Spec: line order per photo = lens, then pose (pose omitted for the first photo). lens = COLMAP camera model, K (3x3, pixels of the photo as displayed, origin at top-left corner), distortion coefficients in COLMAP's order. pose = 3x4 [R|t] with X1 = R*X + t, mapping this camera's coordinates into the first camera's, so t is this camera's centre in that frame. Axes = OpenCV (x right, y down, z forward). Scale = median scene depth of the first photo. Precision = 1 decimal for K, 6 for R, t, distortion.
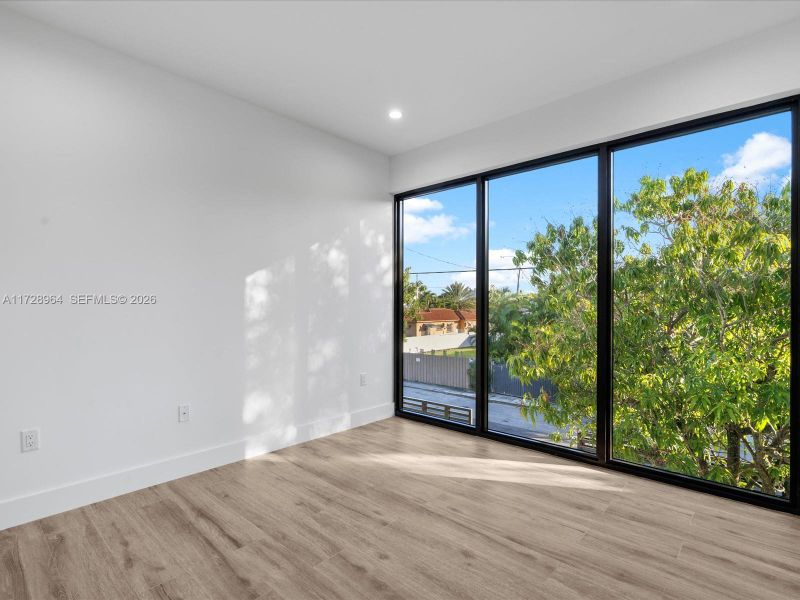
lens RADIAL K [[411.1, 0, 396.9], [0, 411.1, 307.9], [0, 0, 1]] dist [0.002878, 0.000812]
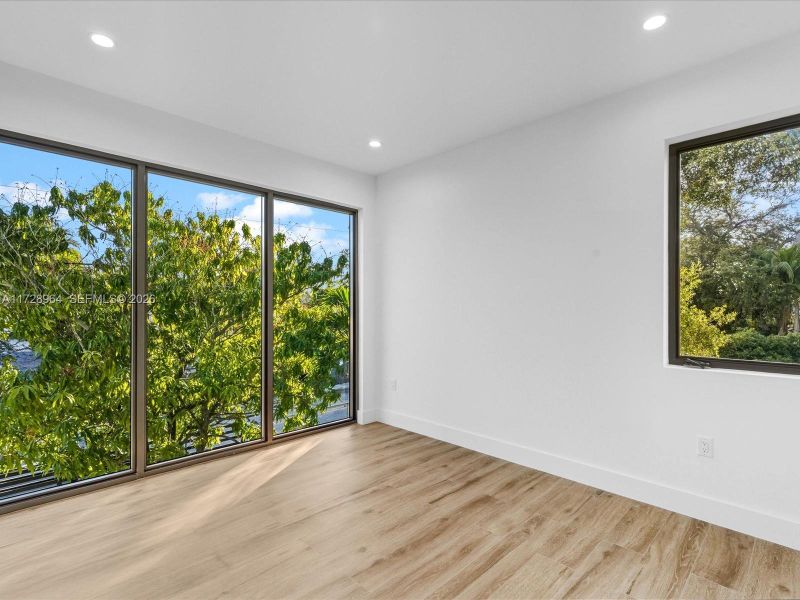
lens RADIAL K [[405.8, 0, 395.3], [0, 405.8, 310.4], [0, 0, 1]] dist [-0.000099, 0.001289]
pose [[0.046927, -0.007615, 0.998869, -0.790391], [0.003879, 0.999965, 0.007442, -0.039109], [-0.998891, 0.003526, 0.046955, 0.599911]]
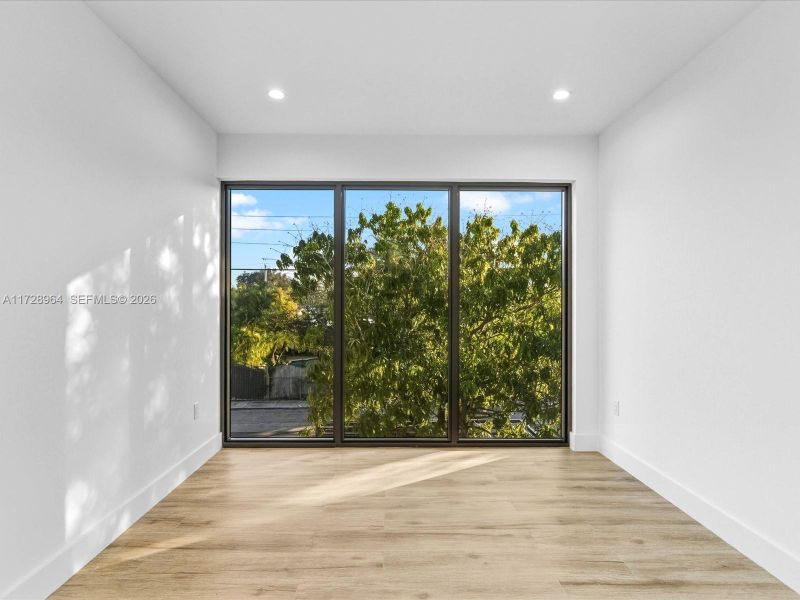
lens RADIAL K [[405.8, 0, 395.3], [0, 405.8, 310.4], [0, 0, 1]] dist [-0.000099, 0.001289]
pose [[0.731611, -0.010957, 0.681634, -0.489424], [0.003509, 0.999918, 0.012307, -0.038852], [-0.681713, -0.006613, 0.731590, 0.261365]]
